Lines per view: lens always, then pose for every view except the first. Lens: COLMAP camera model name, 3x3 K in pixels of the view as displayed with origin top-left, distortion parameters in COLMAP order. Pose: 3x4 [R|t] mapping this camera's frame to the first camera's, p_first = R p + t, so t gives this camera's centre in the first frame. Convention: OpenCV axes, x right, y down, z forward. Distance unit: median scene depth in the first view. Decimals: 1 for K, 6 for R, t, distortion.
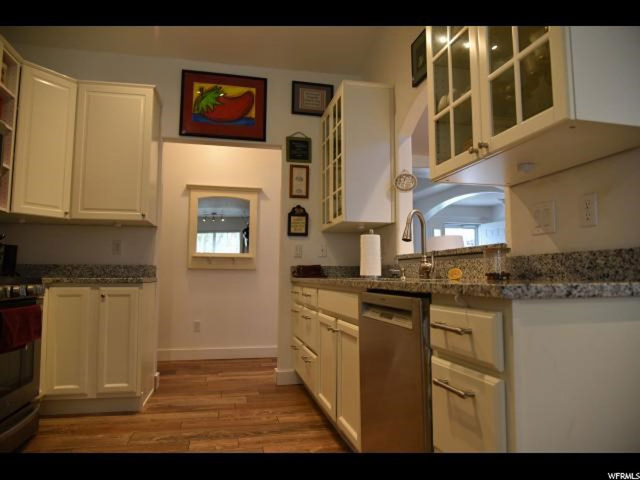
lens RADIAL K [[429.6, 0, 320.0], [0, 429.6, 240.0], [0, 0, 1]] dist [-0.037656, -0.001268]
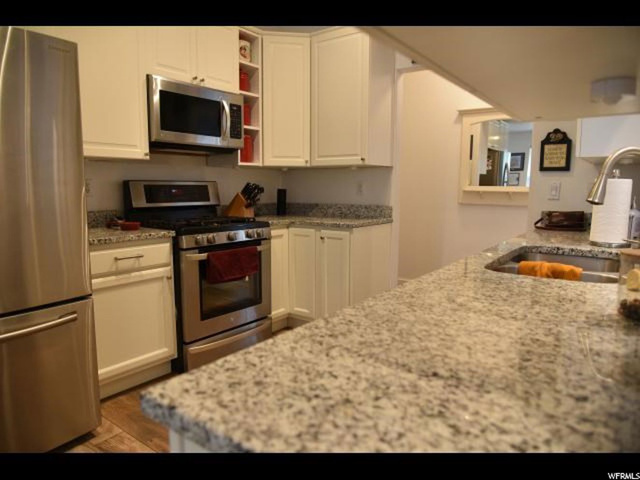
lens RADIAL K [[429.6, 0, 320.0], [0, 429.6, 240.0], [0, 0, 1]] dist [-0.037656, -0.001268]
pose [[0.653466, 0.096414, -0.750791, 0.280166], [0.059666, 0.982208, 0.178064, -0.053844], [0.754601, -0.161155, 0.636087, 0.233748]]
